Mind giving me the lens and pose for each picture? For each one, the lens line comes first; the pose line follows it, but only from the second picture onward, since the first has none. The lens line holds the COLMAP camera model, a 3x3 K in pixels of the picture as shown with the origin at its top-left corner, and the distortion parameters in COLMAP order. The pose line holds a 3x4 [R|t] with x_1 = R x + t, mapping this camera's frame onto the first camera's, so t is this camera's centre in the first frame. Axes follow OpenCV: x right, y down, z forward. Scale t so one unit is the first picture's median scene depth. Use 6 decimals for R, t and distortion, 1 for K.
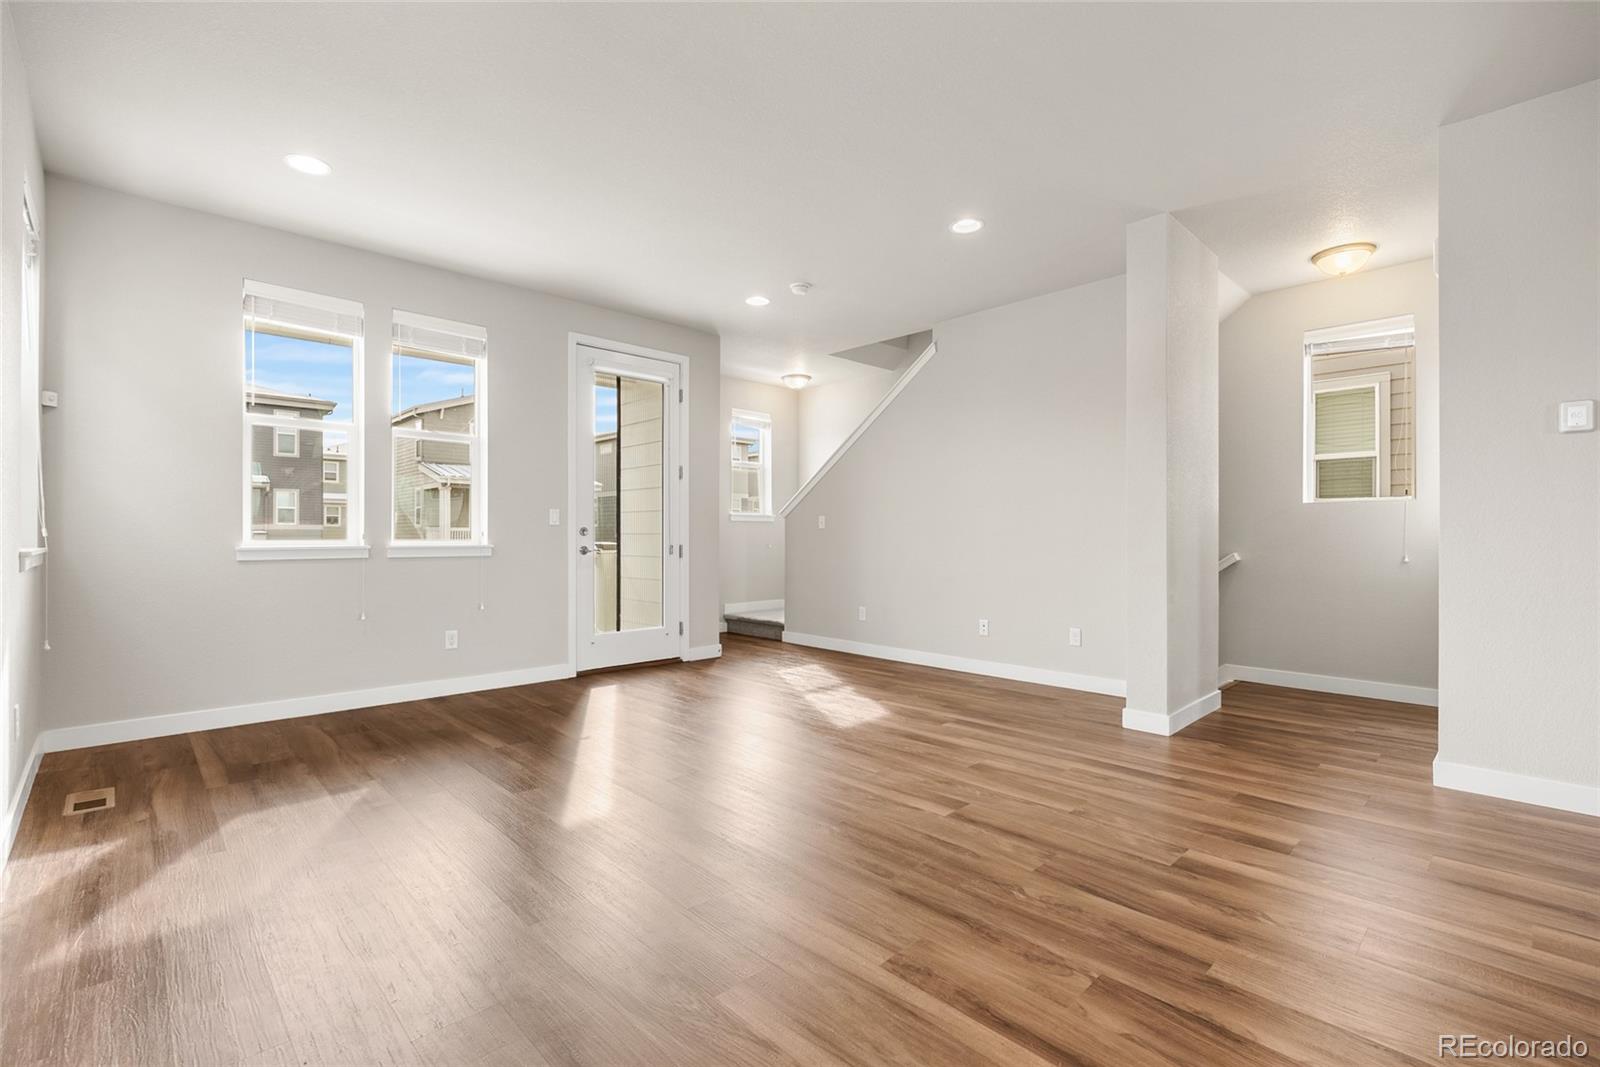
lens RADIAL K [[710.7, 0, 803.9], [0, 710.7, 529.6], [0, 0, 1]] dist [-0.004612, -0.000275]
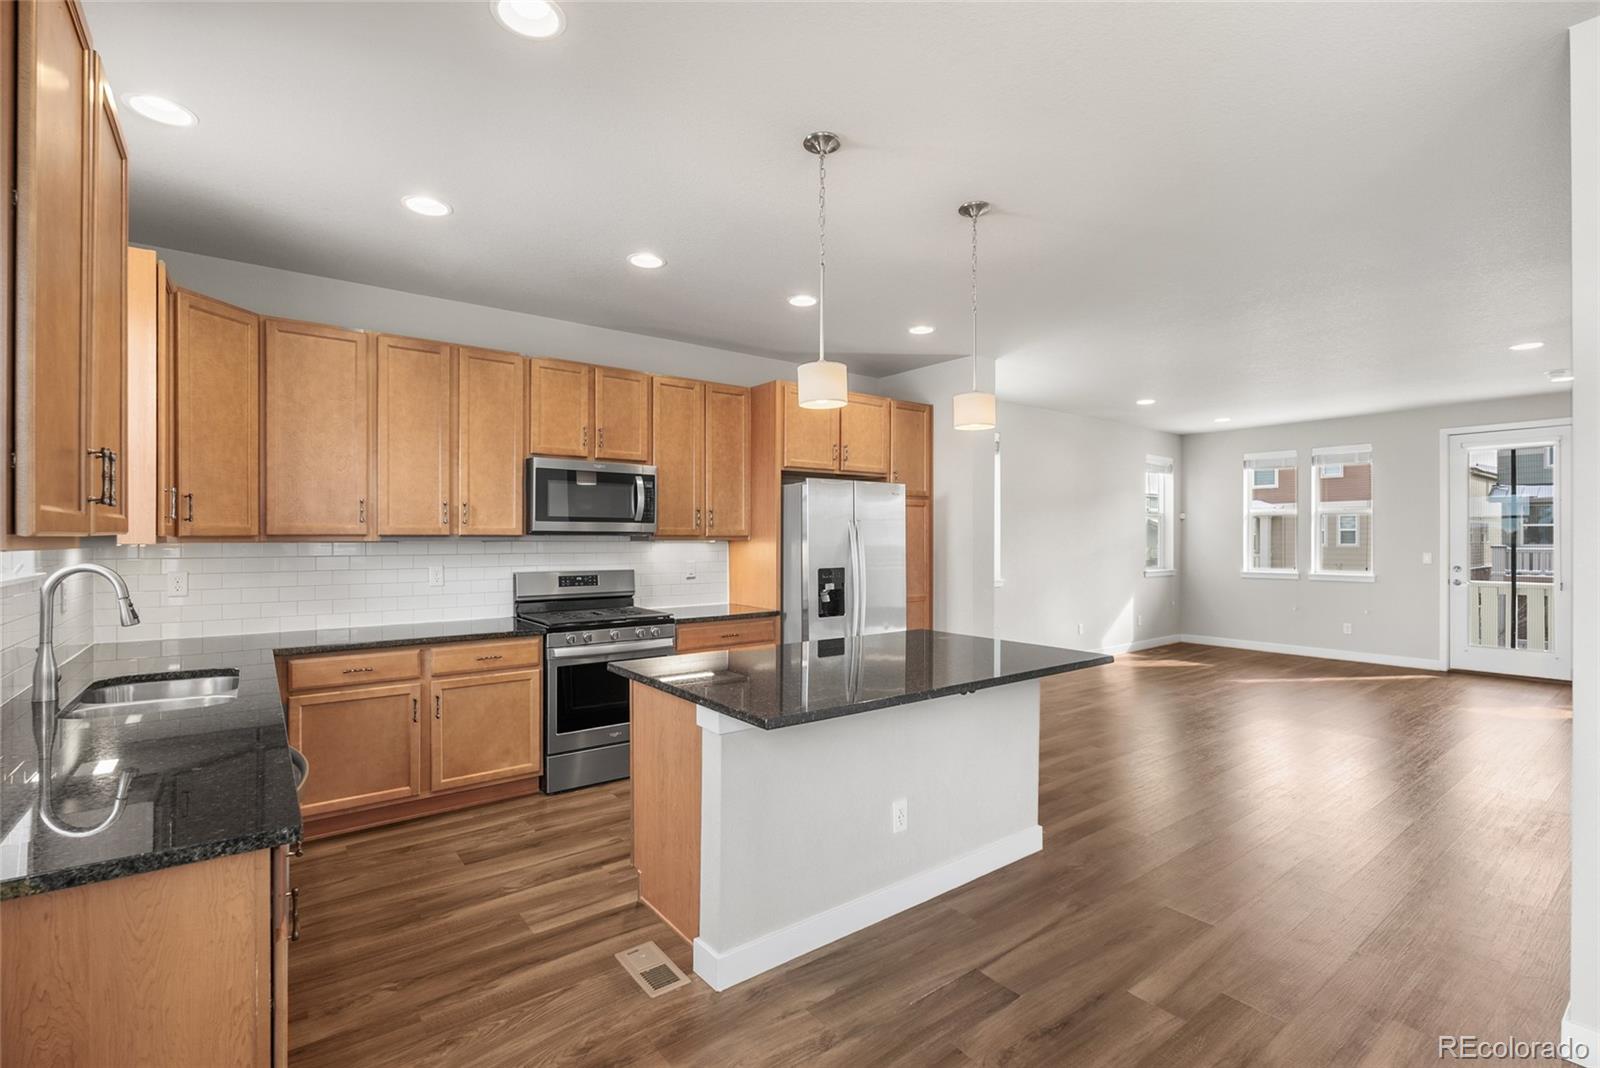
lens RADIAL K [[720.3, 0, 801.1], [0, 720.3, 539.1], [0, 0, 1]] dist [-0.008814, 0.000363]
pose [[-0.112627, -0.000825, -0.993637, 1.394673], [0.009226, 0.999956, -0.001876, -0.073586], [0.993594, -0.009378, -0.112615, -0.135475]]
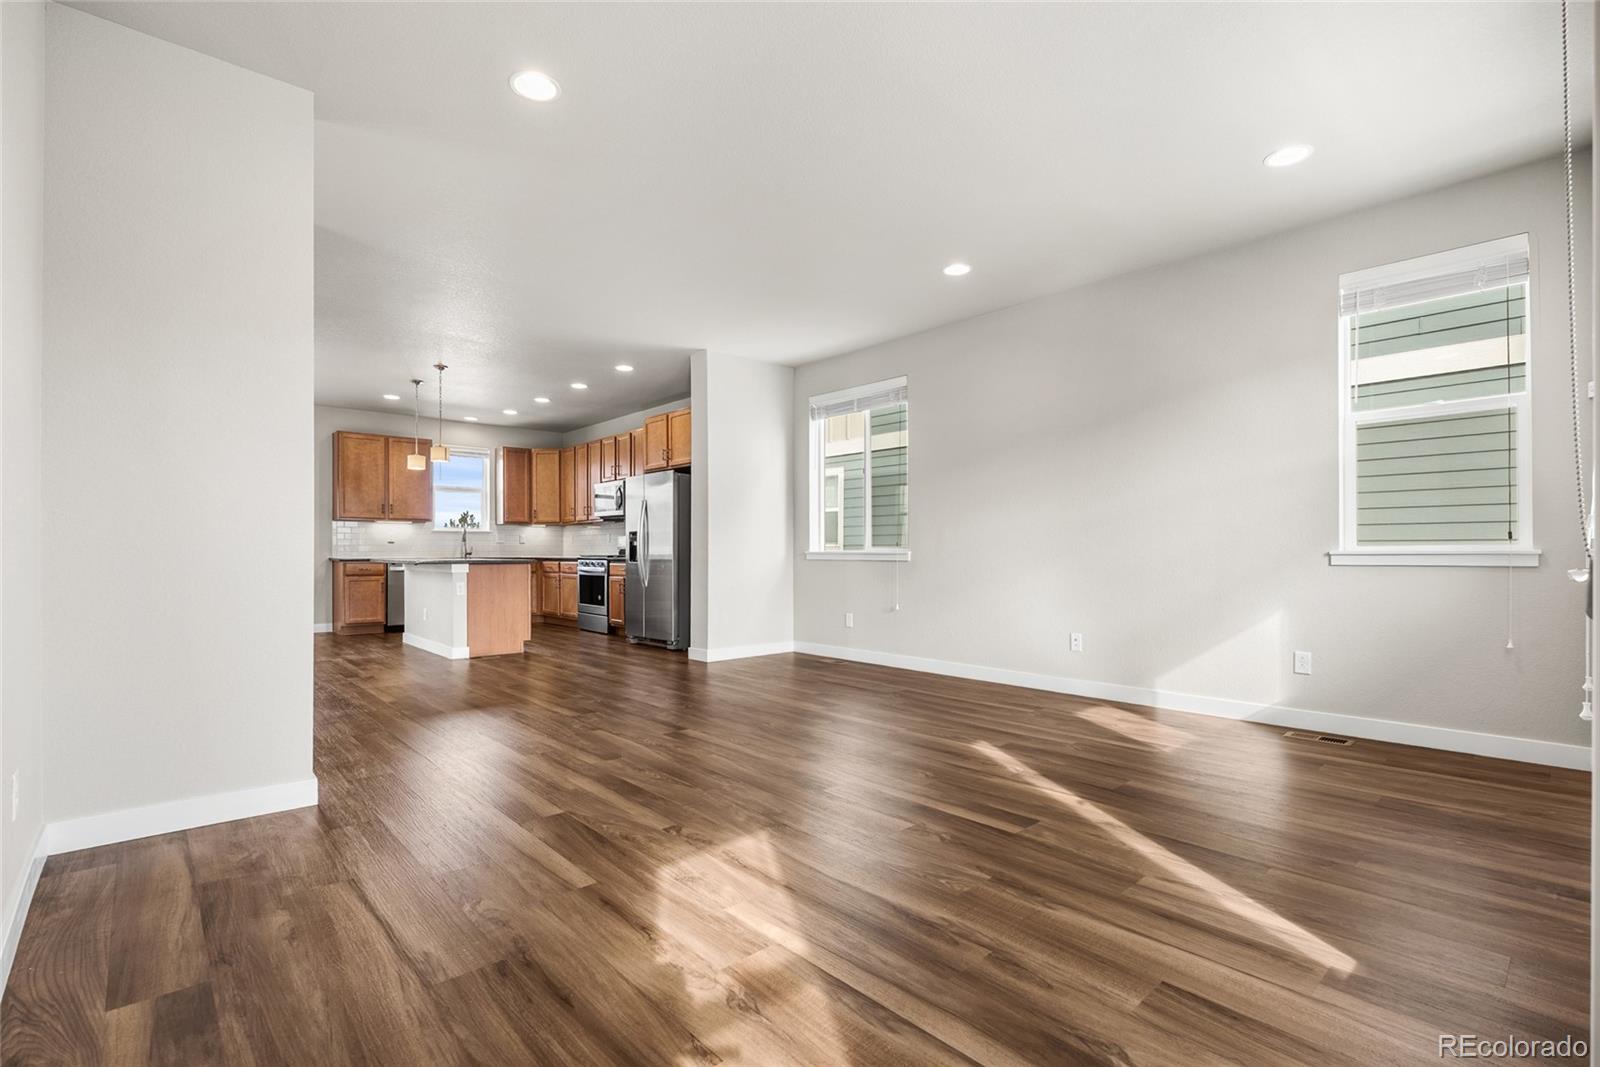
lens RADIAL K [[737.2, 0, 793.9], [0, 737.2, 551.8], [0, 0, 1]] dist [-0.000948, -0.000151]
pose [[-0.999279, -0.001219, 0.037937, -0.043626], [-0.001585, 0.999952, -0.009626, 0.026749], [-0.037923, -0.009679, -0.999234, 1.439252]]
